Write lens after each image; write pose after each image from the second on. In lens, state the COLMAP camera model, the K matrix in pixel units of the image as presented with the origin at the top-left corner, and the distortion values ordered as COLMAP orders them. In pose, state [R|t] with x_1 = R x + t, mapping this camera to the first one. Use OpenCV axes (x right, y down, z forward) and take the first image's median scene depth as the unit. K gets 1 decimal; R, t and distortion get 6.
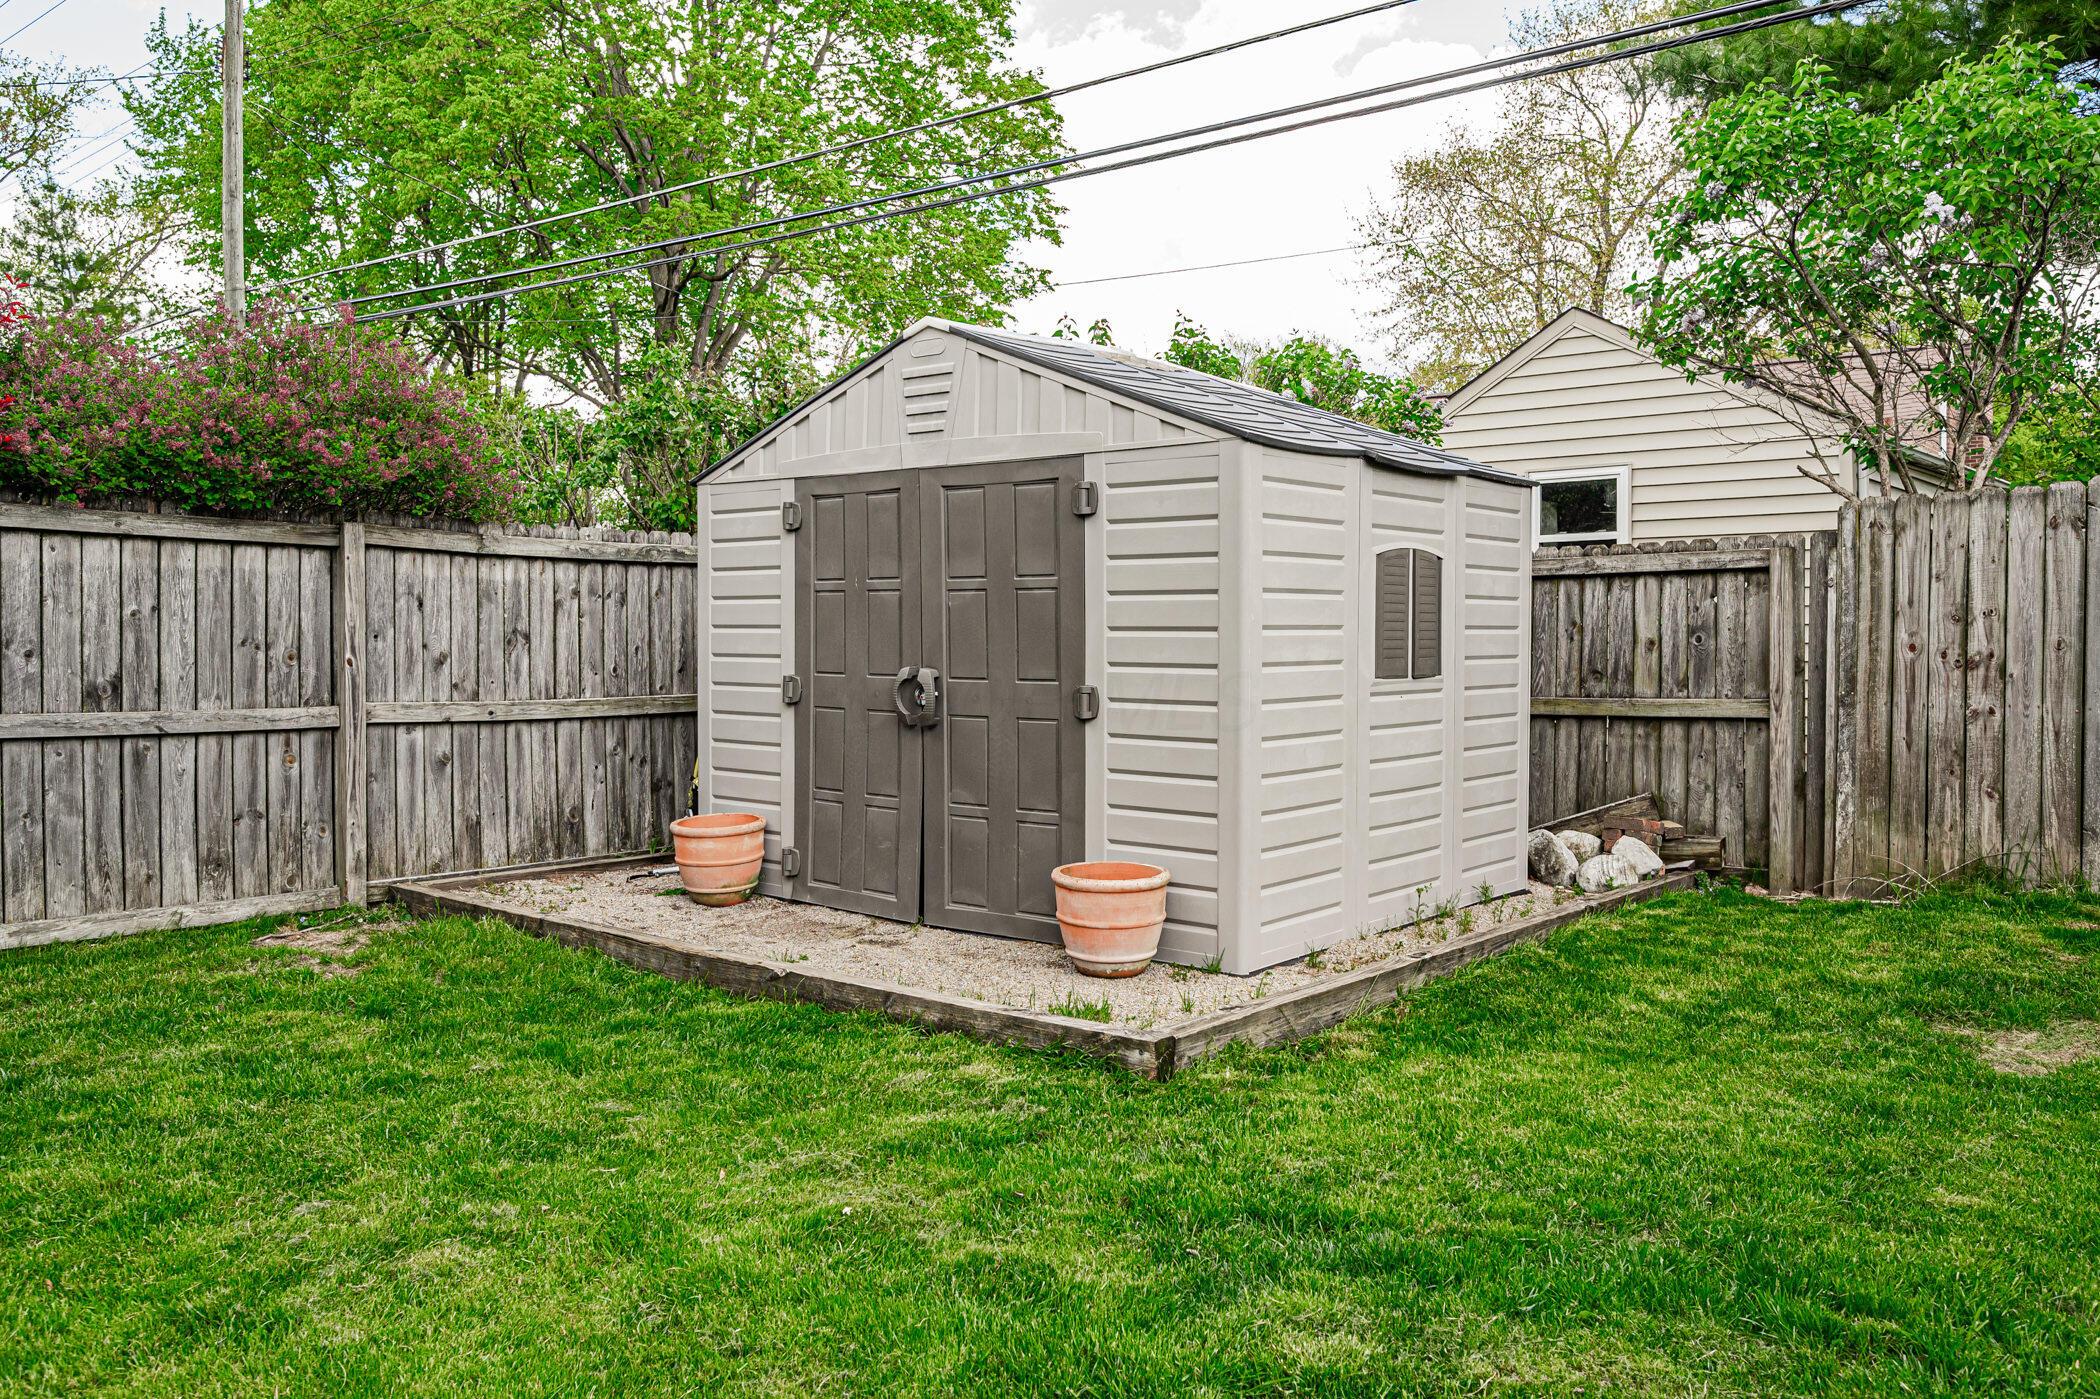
lens RADIAL K [[1594.1, 0, 1051.3], [0, 1594.1, 689.9], [0, 0, 1]] dist [0.006559, 0.000857]
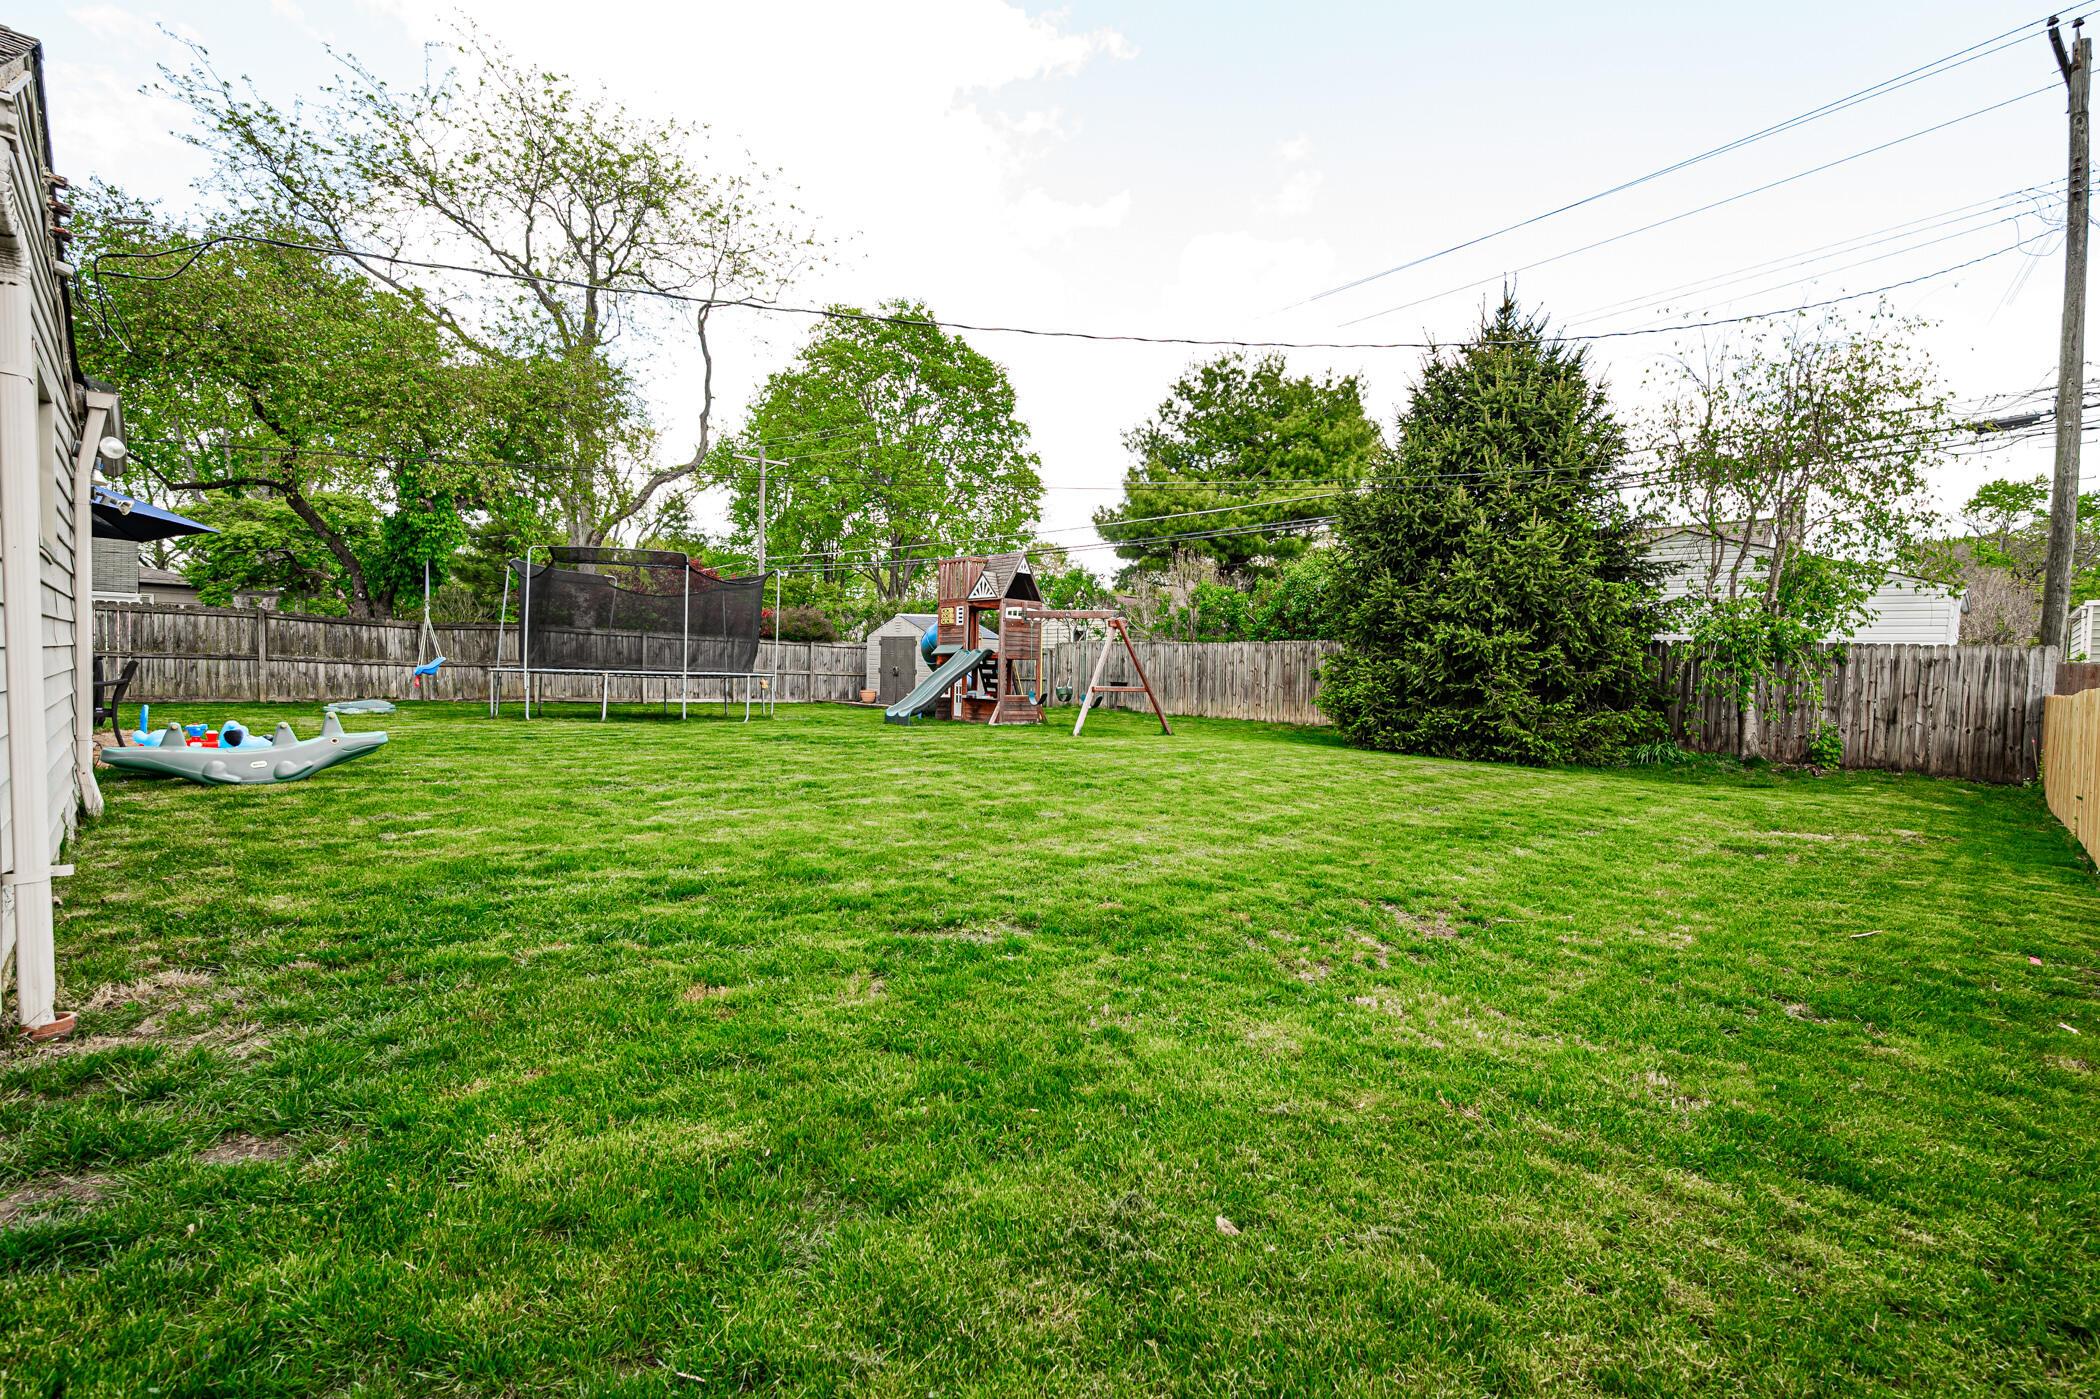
lens RADIAL K [[962.3, 0, 1038.5], [0, 962.3, 692.4], [0, 0, 1]] dist [0.001092, 0.000114]
pose [[0.992099, 0.028692, -0.122129, 0.881440], [-0.029959, 0.999515, -0.008547, 0.097601], [0.121824, 0.012138, 0.992477, -2.562265]]
